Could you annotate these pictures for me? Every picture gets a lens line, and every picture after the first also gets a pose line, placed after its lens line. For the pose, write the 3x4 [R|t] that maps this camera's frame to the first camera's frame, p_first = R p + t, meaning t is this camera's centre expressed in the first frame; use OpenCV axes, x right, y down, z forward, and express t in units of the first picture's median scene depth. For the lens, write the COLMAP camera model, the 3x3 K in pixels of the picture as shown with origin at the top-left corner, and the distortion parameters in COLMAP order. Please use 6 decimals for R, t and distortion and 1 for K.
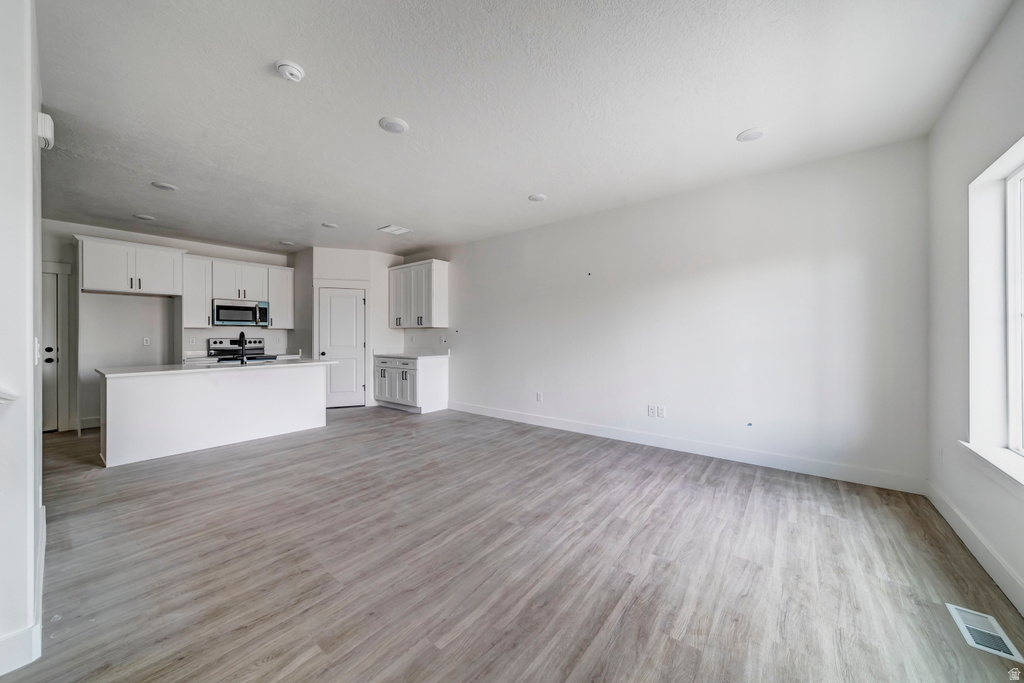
lens RADIAL K [[362.2, 0, 513.6], [0, 362.2, 337.6], [0, 0, 1]] dist [0.001766, -0.000067]
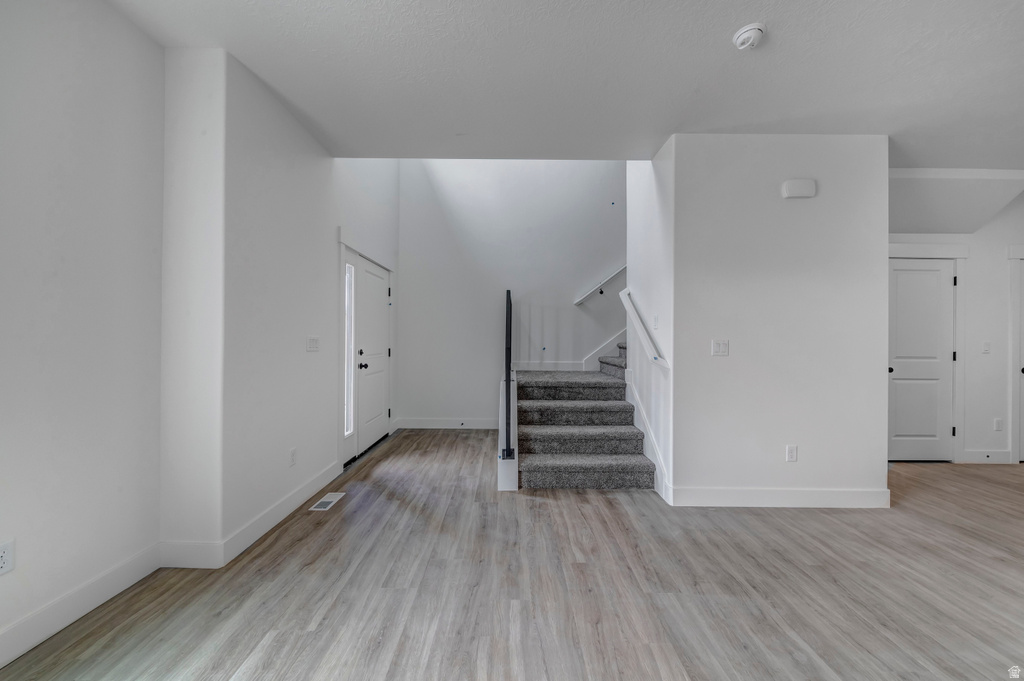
lens RADIAL K [[364.3, 0, 512.8], [0, 364.3, 337.7], [0, 0, 1]] dist [-0.003340, -0.000328]
pose [[-0.782959, -0.004354, -0.622057, 0.201310], [-0.006980, 0.999974, 0.001785, -0.002315], [0.622034, 0.005739, -0.782970, 0.717084]]
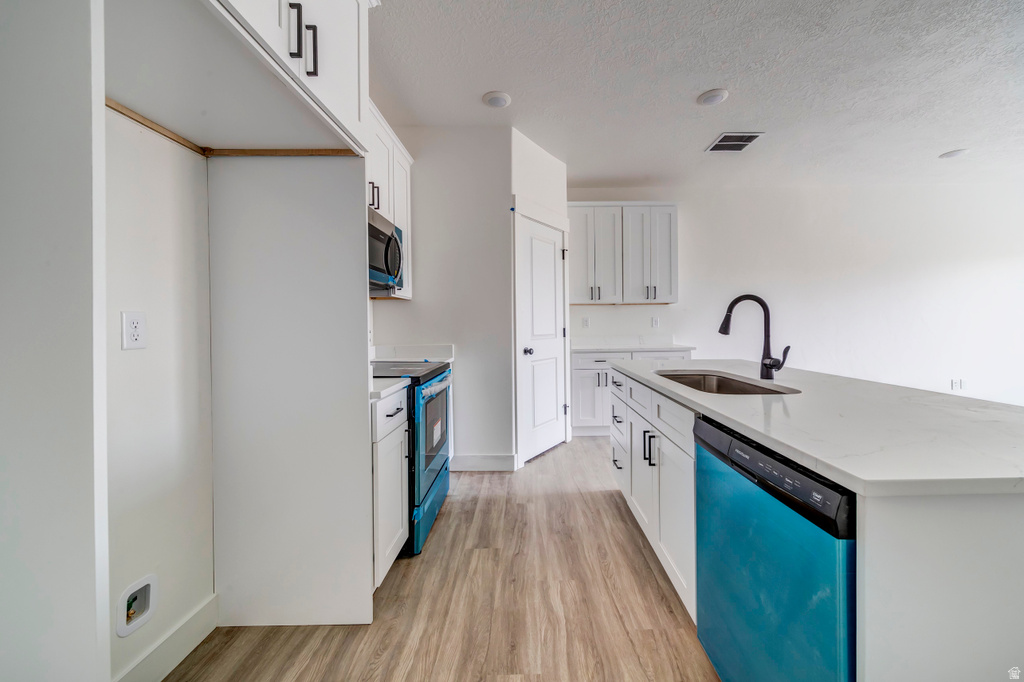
lens RADIAL K [[386.2, 0, 528.3], [0, 386.2, 323.8], [0, 0, 1]] dist [0.000815, 0.000002]
pose [[0.783406, -0.004650, 0.621492, -1.372327], [0.006472, 0.999979, -0.000677, 0.012972], [-0.621476, 0.004553, 0.783420, 0.957853]]
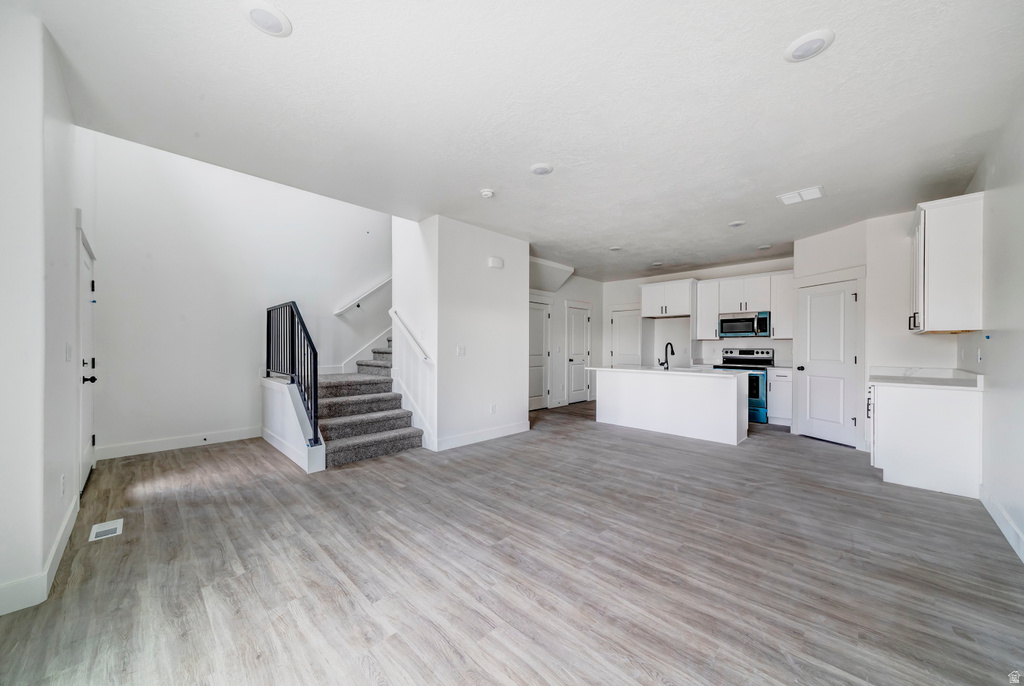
lens RADIAL K [[362.6, 0, 509.6], [0, 362.6, 346.4], [0, 0, 1]] dist [0.006707, -0.000031]
pose [[-0.109933, 0.002209, -0.993937, 0.590902], [-0.007765, 0.999965, 0.003082, -0.003777], [0.993909, 0.008056, -0.109912, 0.698648]]
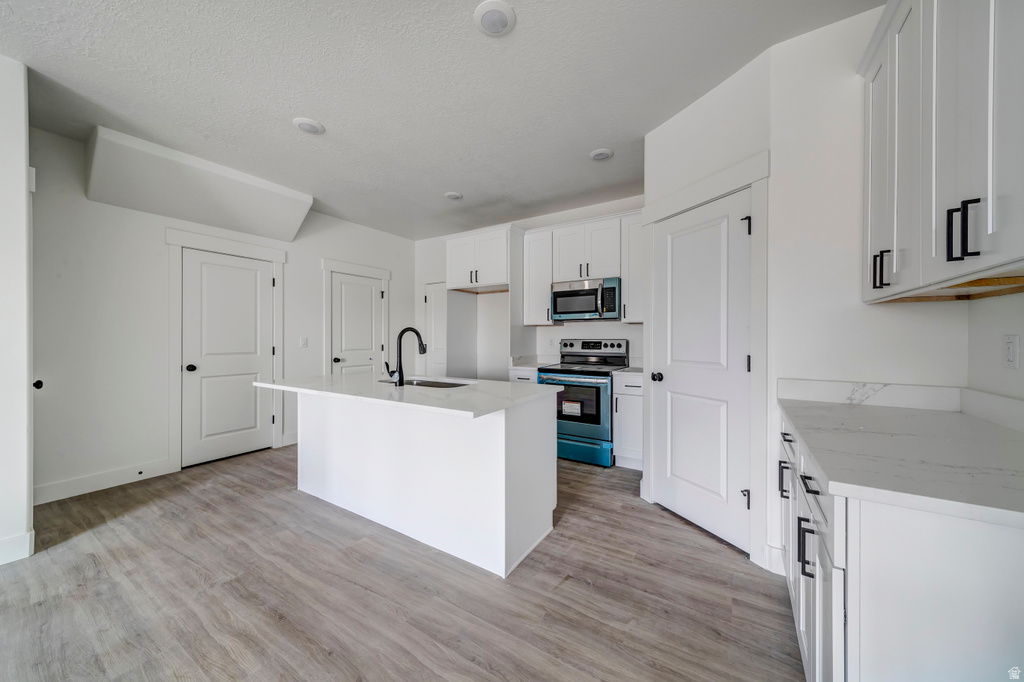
lens RADIAL K [[359.0, 0, 510.5], [0, 359.0, 338.9], [0, 0, 1]] dist [0.001340, 0.000044]
pose [[0.106463, 0.005381, -0.994302, -0.204602], [-0.003401, 0.999981, 0.005047, -0.002424], [0.994311, 0.002844, 0.106479, 1.267665]]
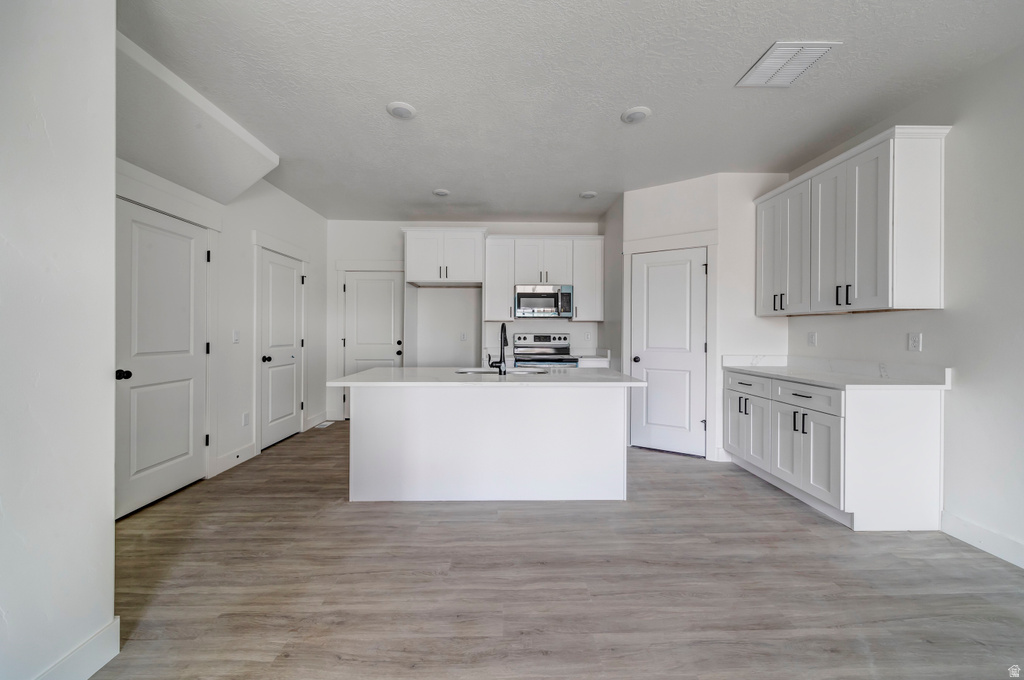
lens RADIAL K [[372.4, 0, 512.9], [0, 372.4, 333.3], [0, 0, 1]] dist [0.000034, -0.000050]
pose [[0.639296, 0.007011, -0.768929, -0.272282], [-0.008917, 0.999959, 0.001705, 0.000774], [0.768909, 0.005766, 0.639332, 0.686350]]
